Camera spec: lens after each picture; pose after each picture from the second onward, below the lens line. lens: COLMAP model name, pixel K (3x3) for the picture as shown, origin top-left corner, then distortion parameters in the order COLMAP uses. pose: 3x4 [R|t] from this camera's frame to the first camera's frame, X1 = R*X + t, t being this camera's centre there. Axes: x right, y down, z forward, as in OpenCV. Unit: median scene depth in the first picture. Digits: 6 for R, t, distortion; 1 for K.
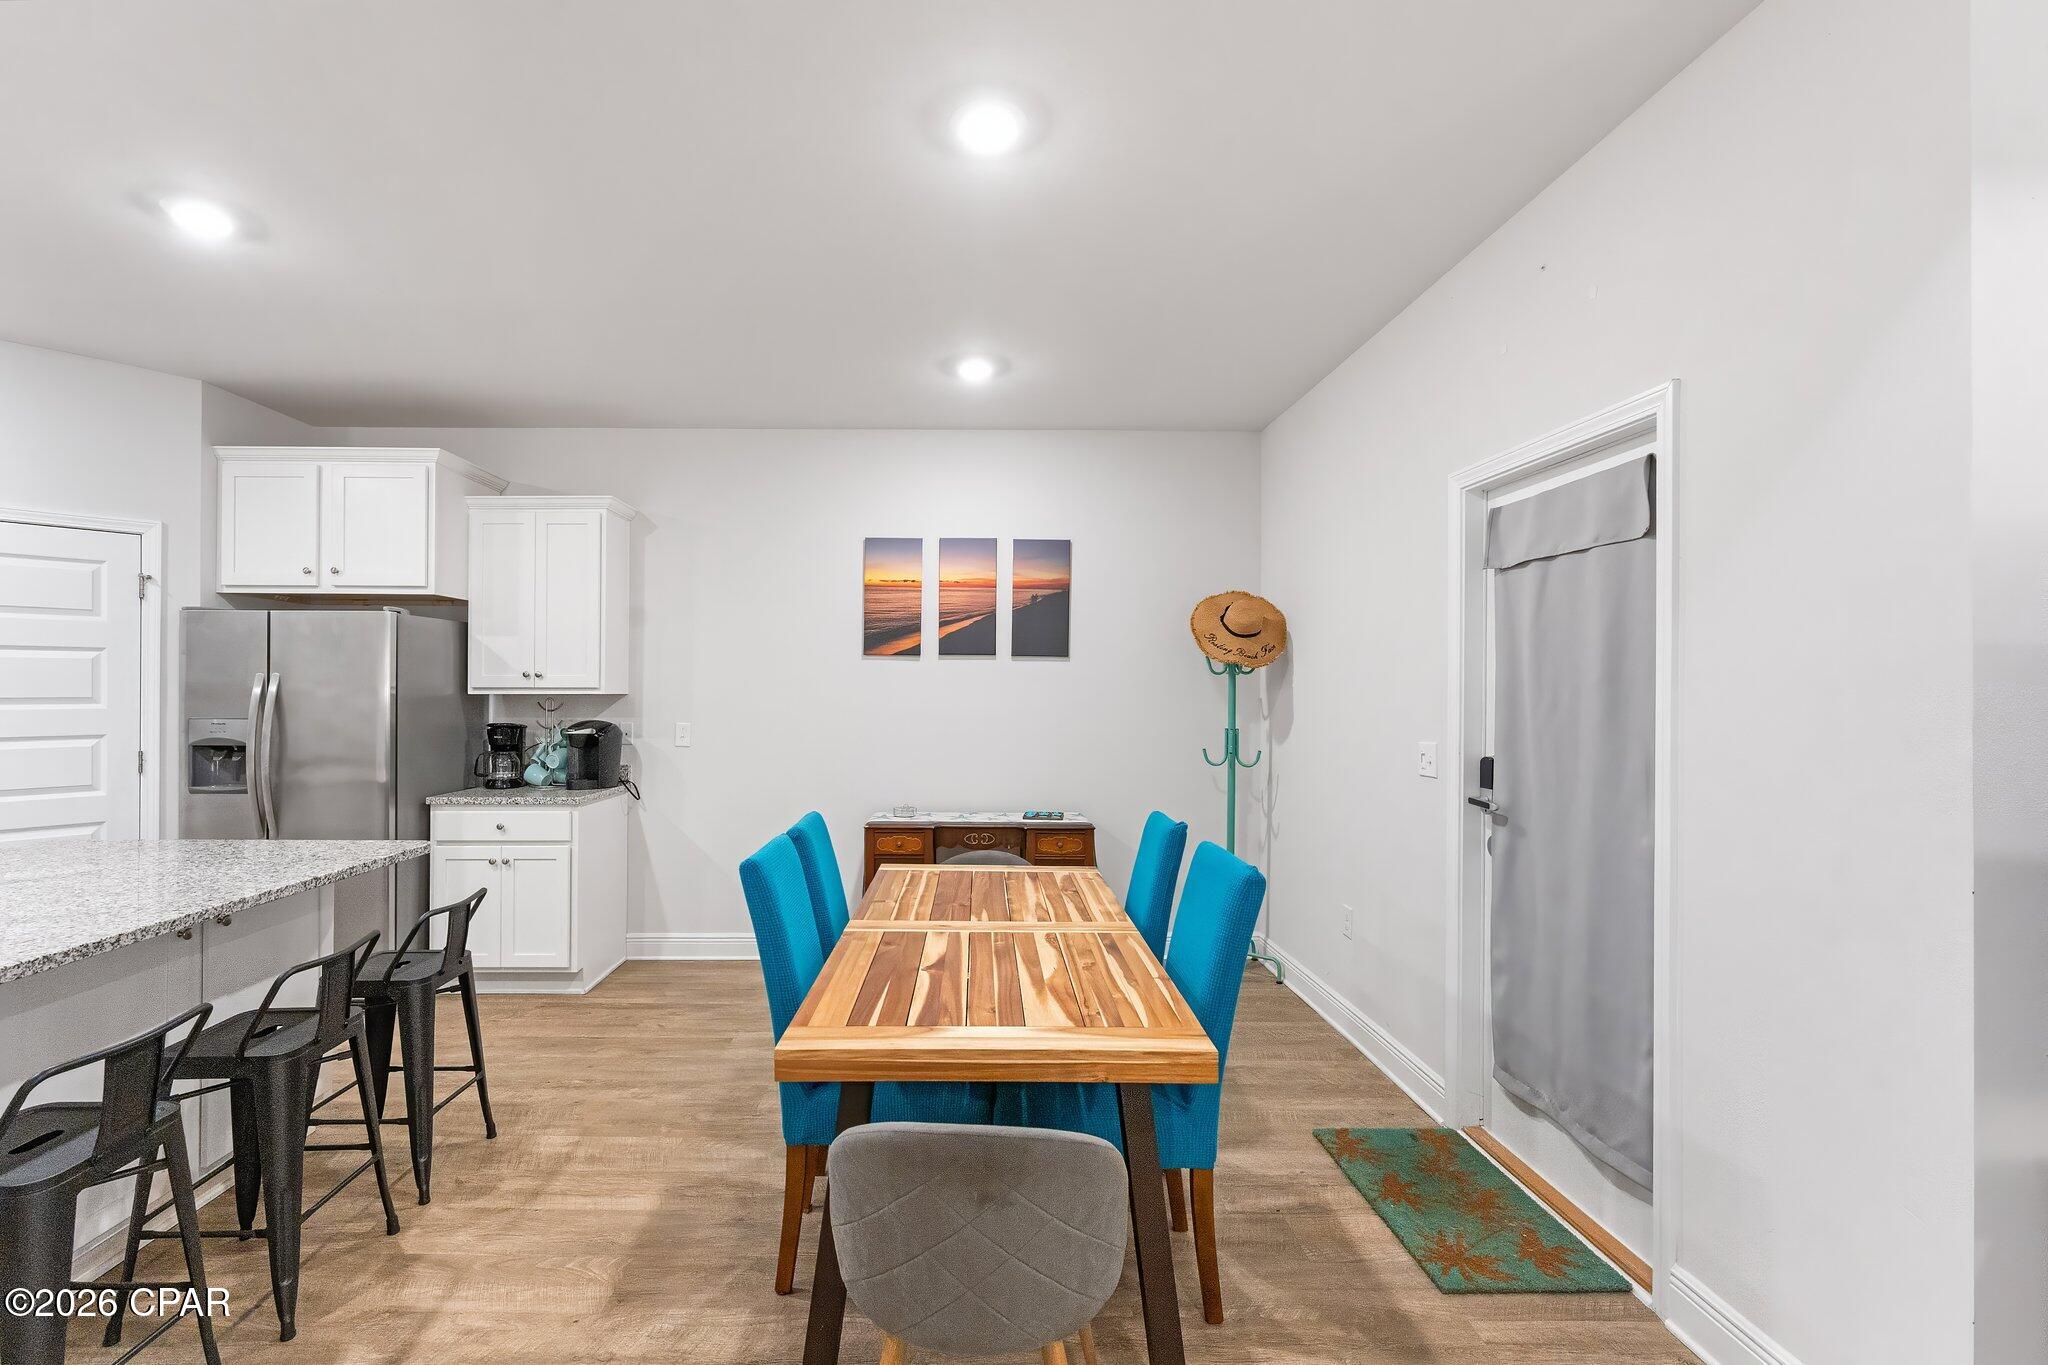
lens RADIAL K [[906.1, 0, 997.1], [0, 906.1, 684.3], [0, 0, 1]] dist [0.001767, 0.002016]
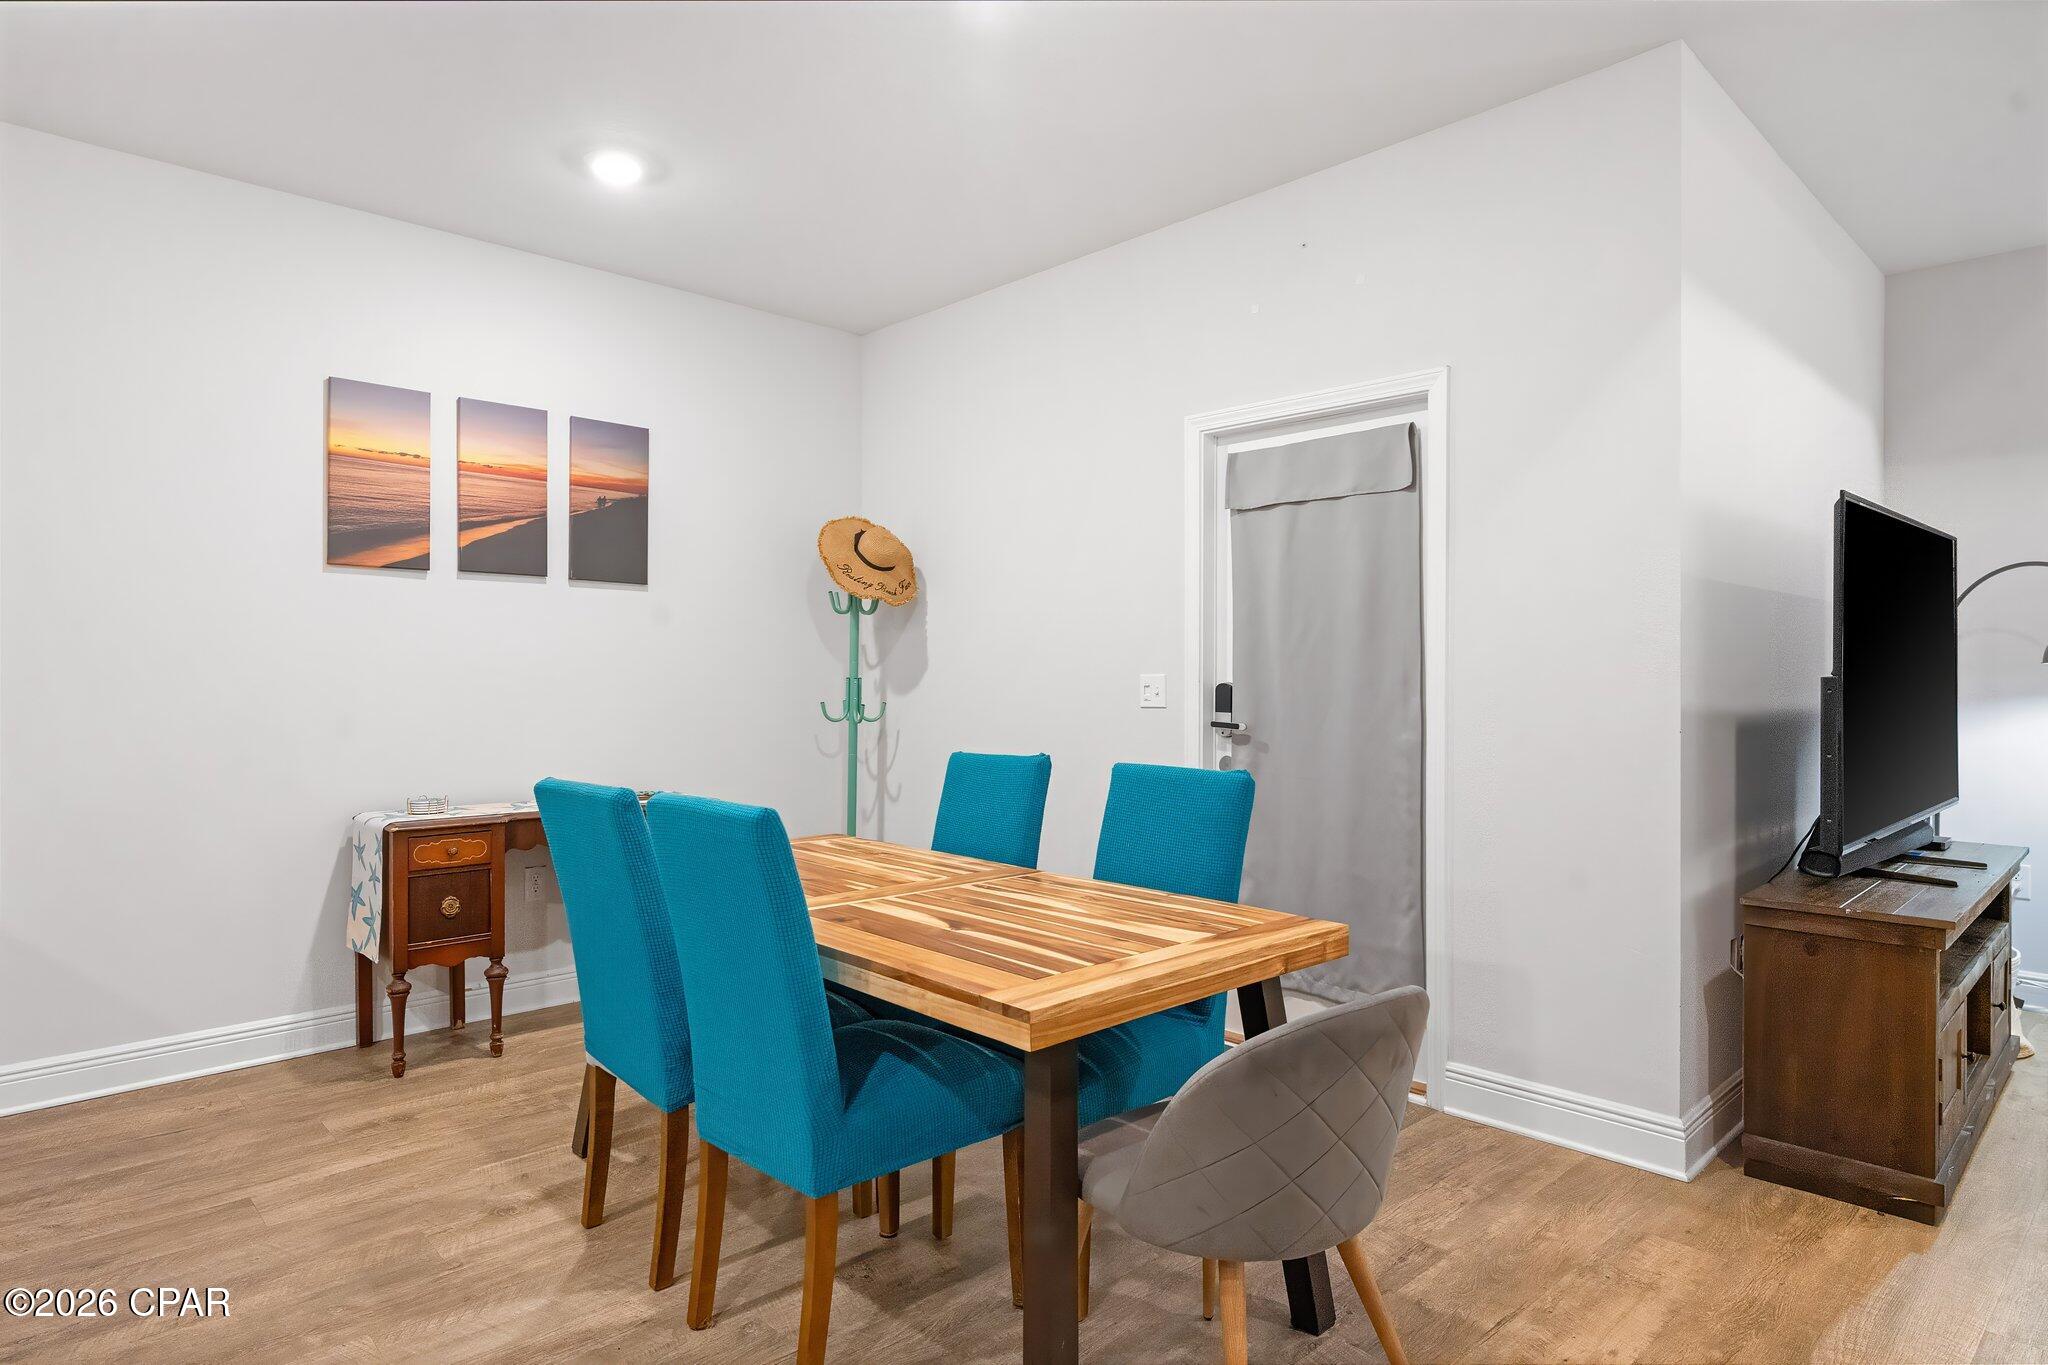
lens RADIAL K [[1132.2, 0, 1041.4], [0, 1132.2, 676.5], [0, 0, 1]] dist [0.004587, -0.002296]
pose [[0.732181, -0.002834, 0.681105, -0.356251], [-0.002922, 0.999969, 0.007302, 0.041586], [-0.681104, -0.007336, 0.732150, 0.108529]]
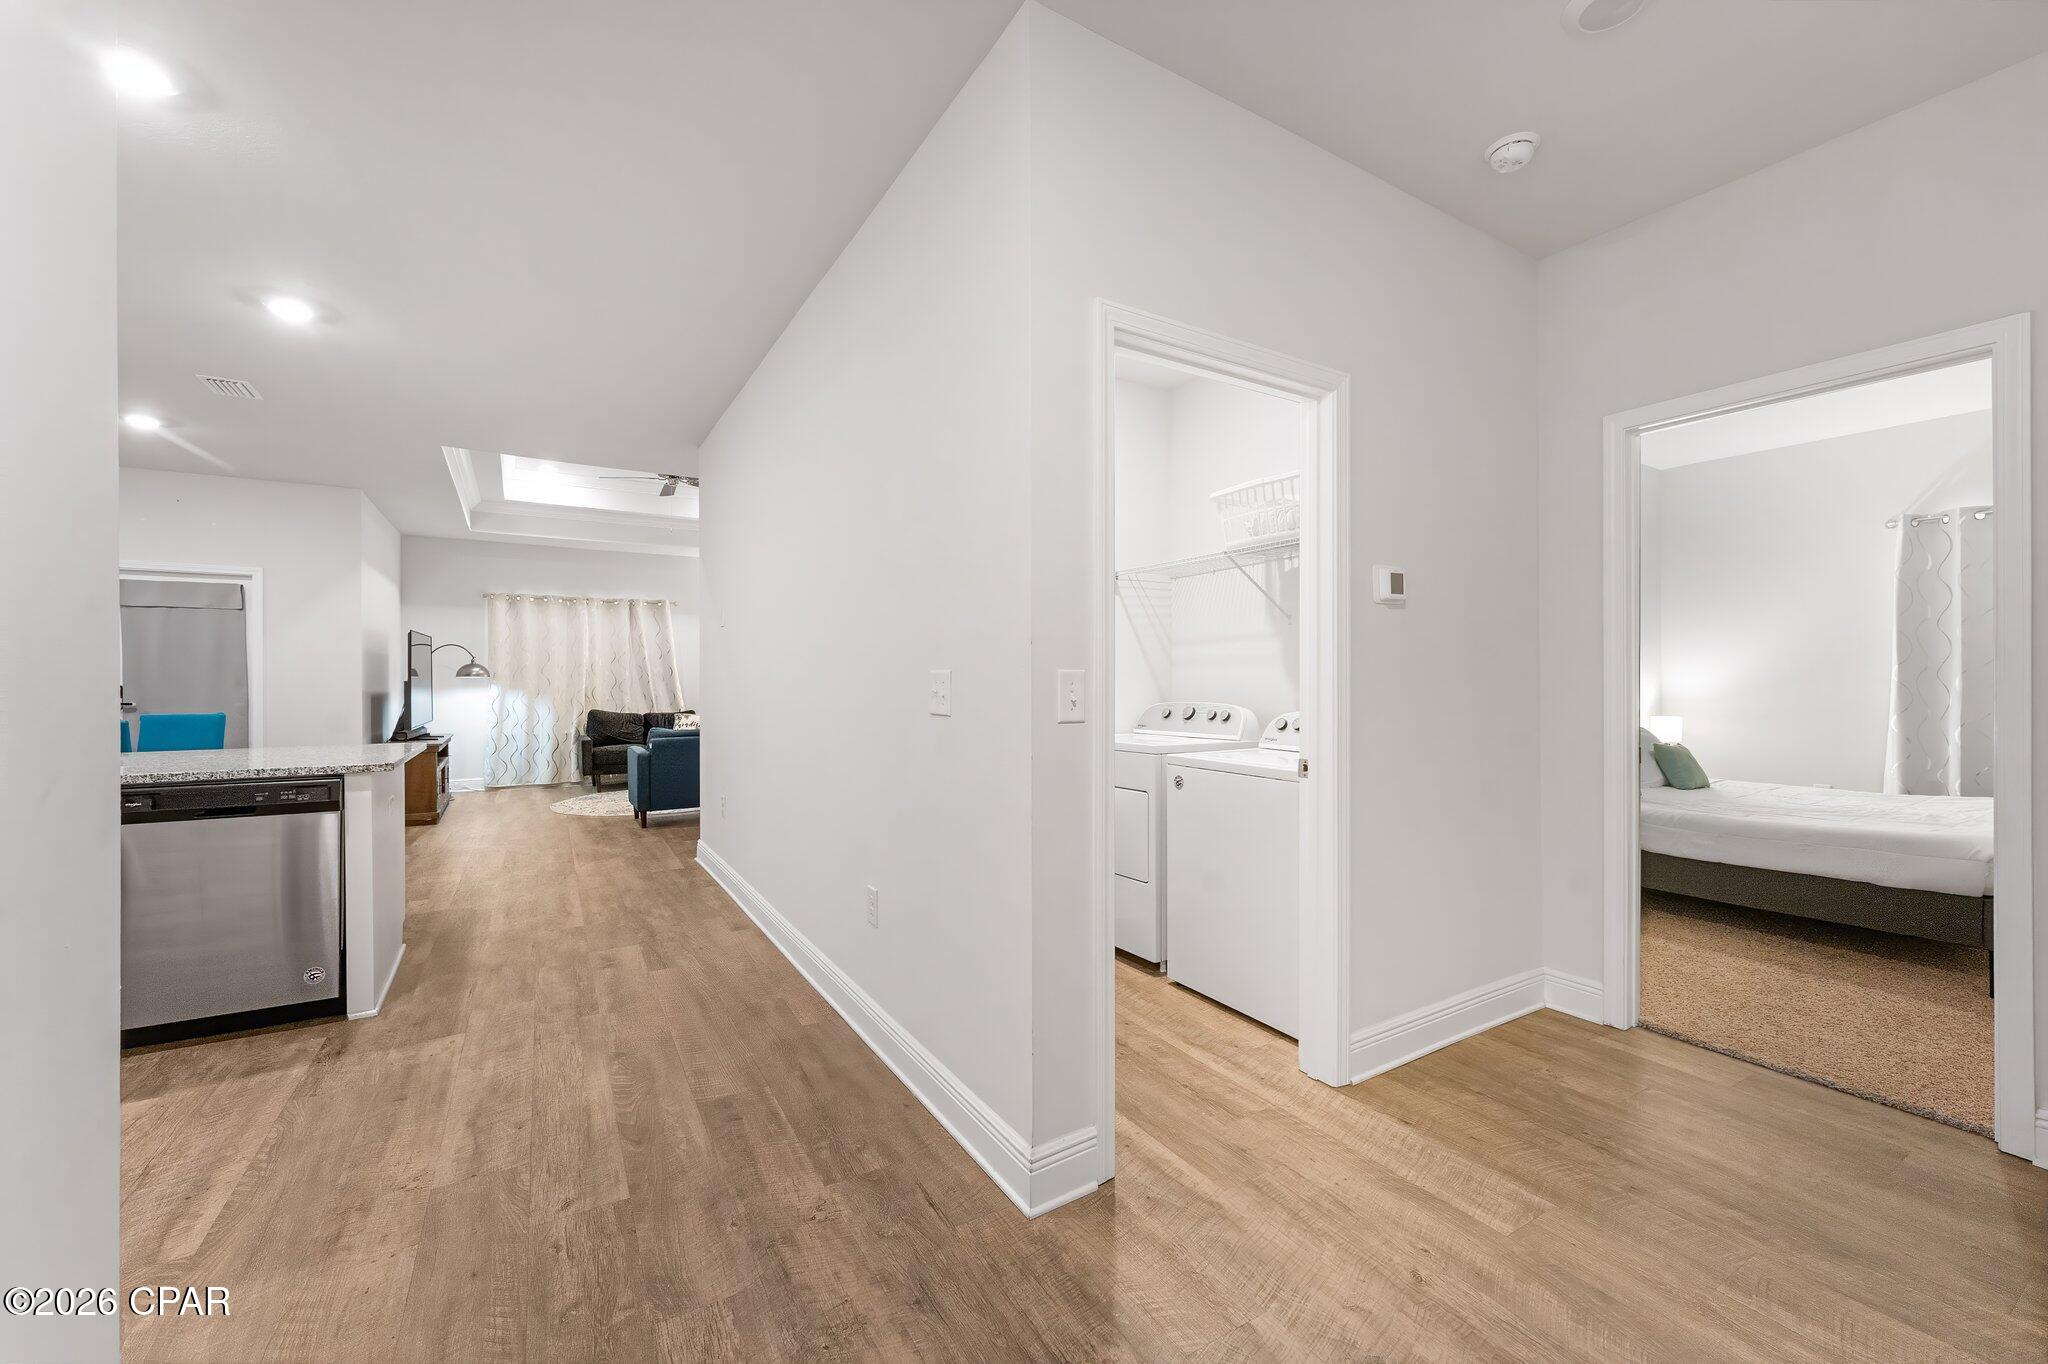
lens RADIAL K [[817.4, 0, 1017.1], [0, 817.4, 690.0], [0, 0, 1]] dist [-0.000264, 0.001652]
pose [[-0.506332, -0.010642, 0.862273, -1.642311], [-0.002514, 0.999938, 0.010865, 0.042544], [-0.862335, 0.003333, -0.506327, 0.047117]]
